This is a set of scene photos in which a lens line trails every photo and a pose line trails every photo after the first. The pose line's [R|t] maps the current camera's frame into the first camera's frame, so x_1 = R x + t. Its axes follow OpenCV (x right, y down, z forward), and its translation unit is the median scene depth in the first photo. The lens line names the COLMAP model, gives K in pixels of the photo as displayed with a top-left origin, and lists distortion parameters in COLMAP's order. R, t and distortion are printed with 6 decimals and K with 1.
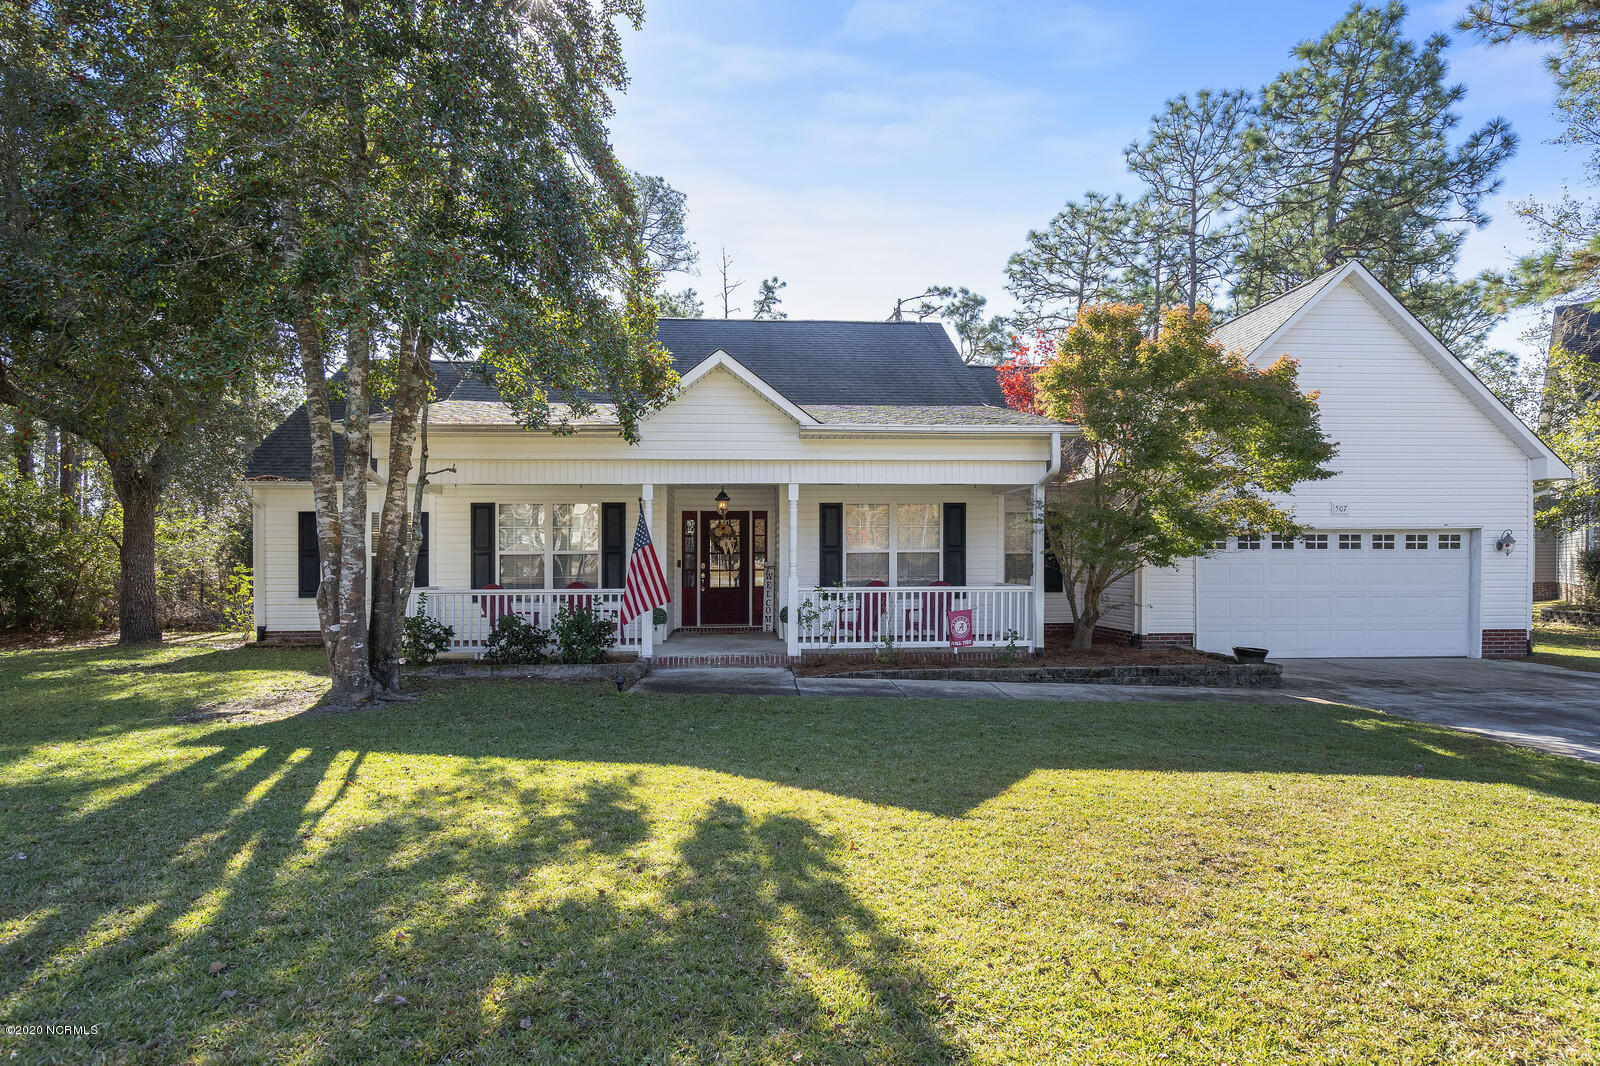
lens RADIAL K [[895.9, 0, 791.8], [0, 895.9, 561.0], [0, 0, 1]] dist [0.007061, 0.003873]
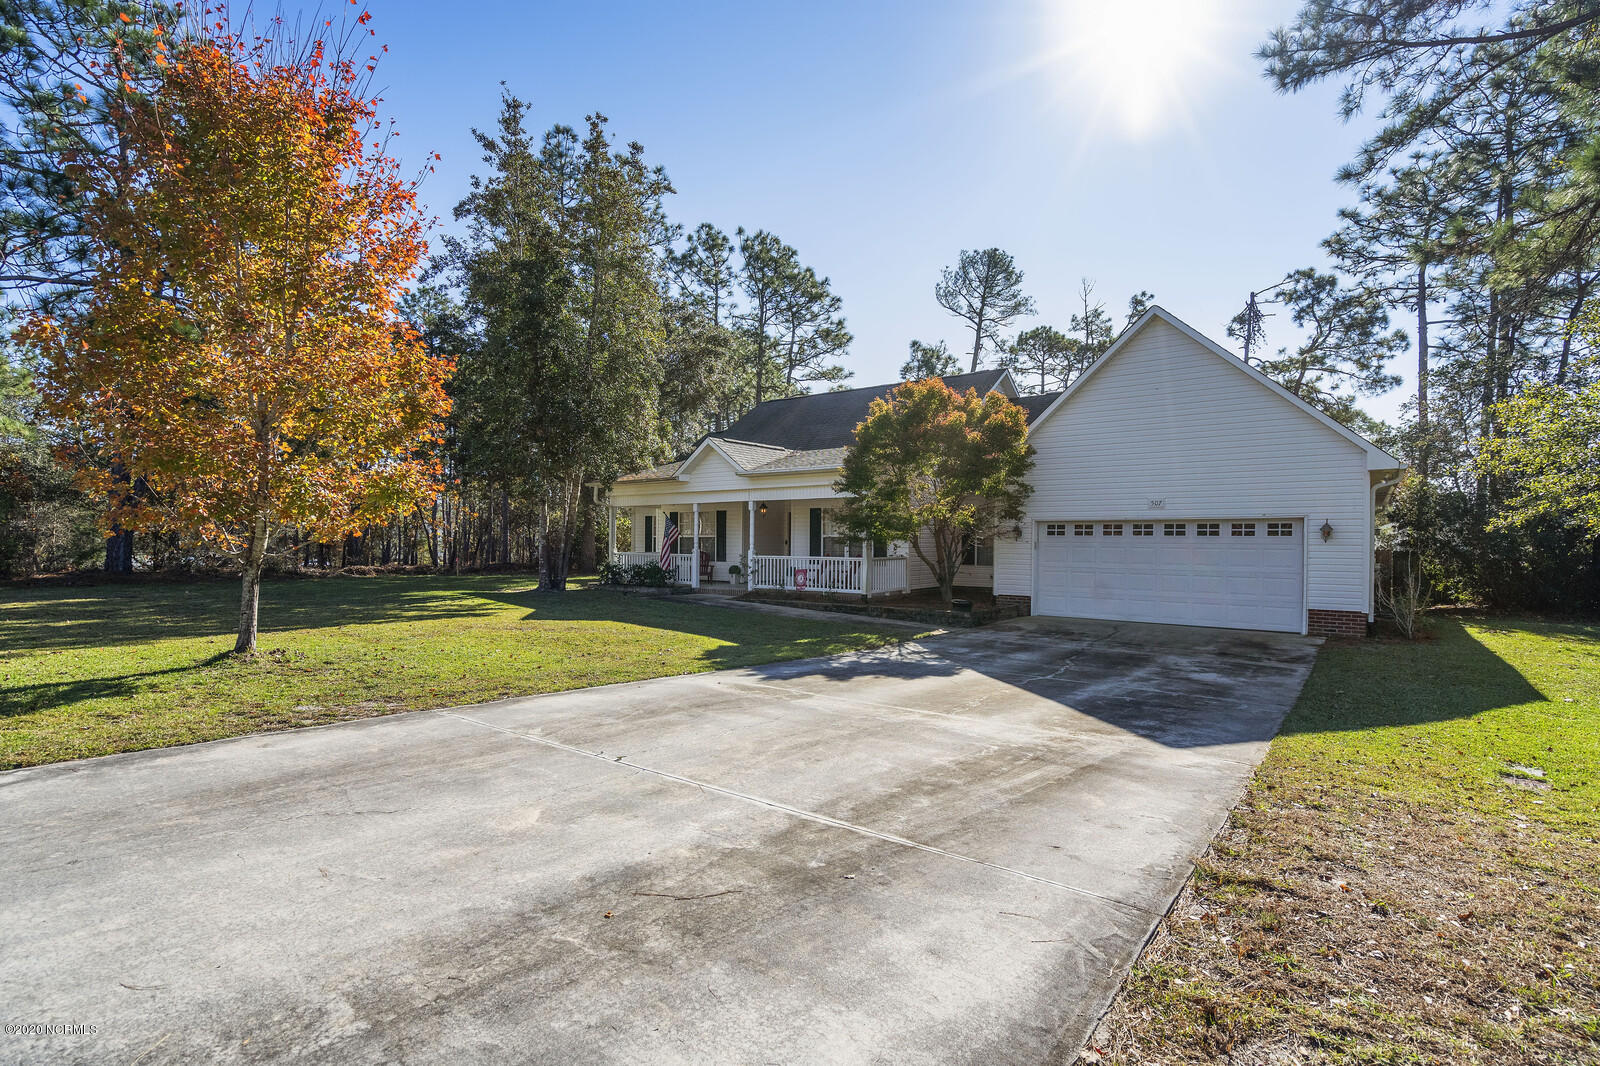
lens RADIAL K [[724.2, 0, 809.3], [0, 724.2, 507.4], [0, 0, 1]] dist [-0.016450, 0.000071]
pose [[0.759626, -0.020309, -0.650043, 0.902971], [-0.007747, 0.999159, -0.040270, -0.008622], [0.650314, 0.035626, 0.758830, -0.075658]]
